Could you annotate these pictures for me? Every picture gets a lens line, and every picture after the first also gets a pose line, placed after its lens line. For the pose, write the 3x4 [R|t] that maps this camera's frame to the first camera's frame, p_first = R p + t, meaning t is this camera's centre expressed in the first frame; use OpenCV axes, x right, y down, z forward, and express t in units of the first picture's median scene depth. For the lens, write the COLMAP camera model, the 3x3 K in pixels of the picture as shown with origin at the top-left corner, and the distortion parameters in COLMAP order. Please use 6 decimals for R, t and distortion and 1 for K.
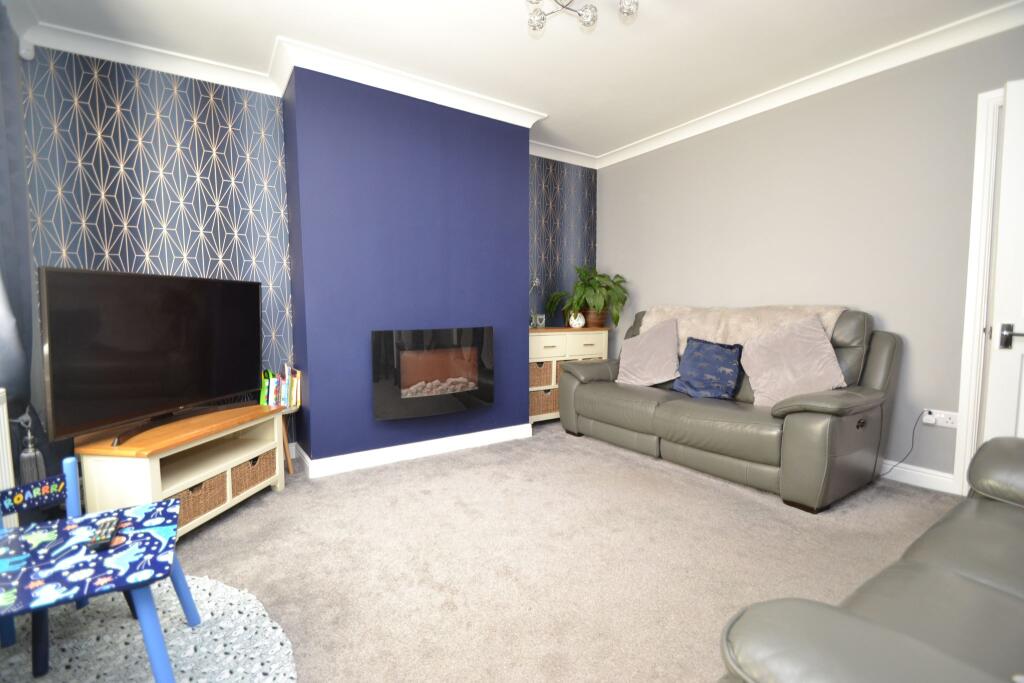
lens RADIAL K [[447.7, 0, 506.7], [0, 447.7, 340.8], [0, 0, 1]] dist [-0.002260, -0.000803]
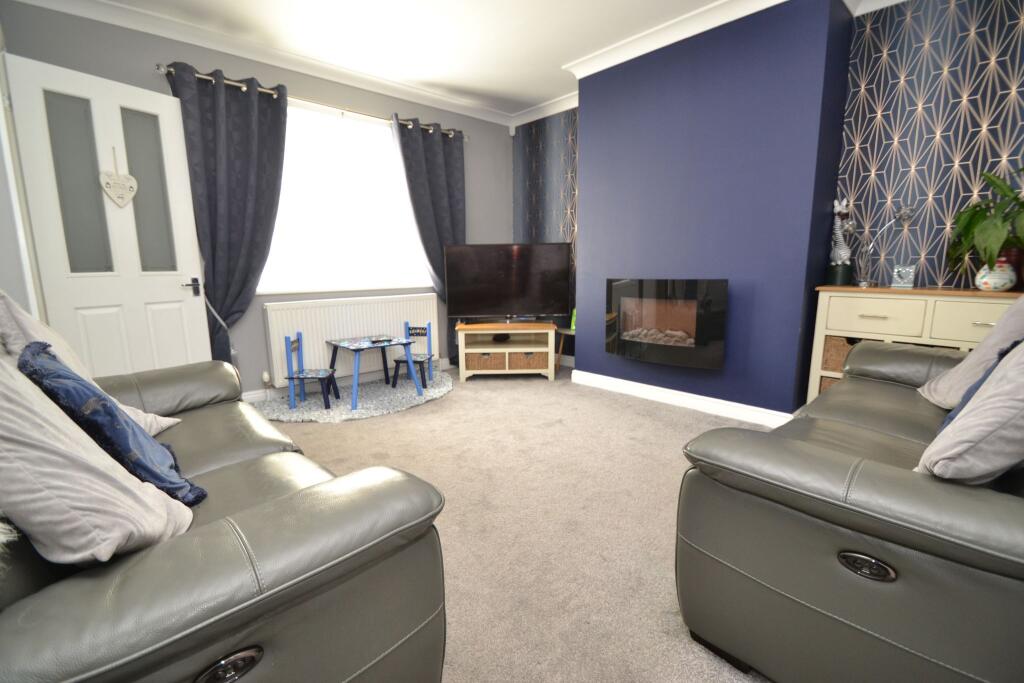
lens RADIAL K [[447.7, 0, 506.7], [0, 447.7, 340.8], [0, 0, 1]] dist [-0.002260, -0.000803]
pose [[0.191985, 0.165691, -0.967310, 0.866334], [-0.059539, 0.985796, 0.157040, -0.031634], [0.979590, 0.027444, 0.199124, 0.505034]]
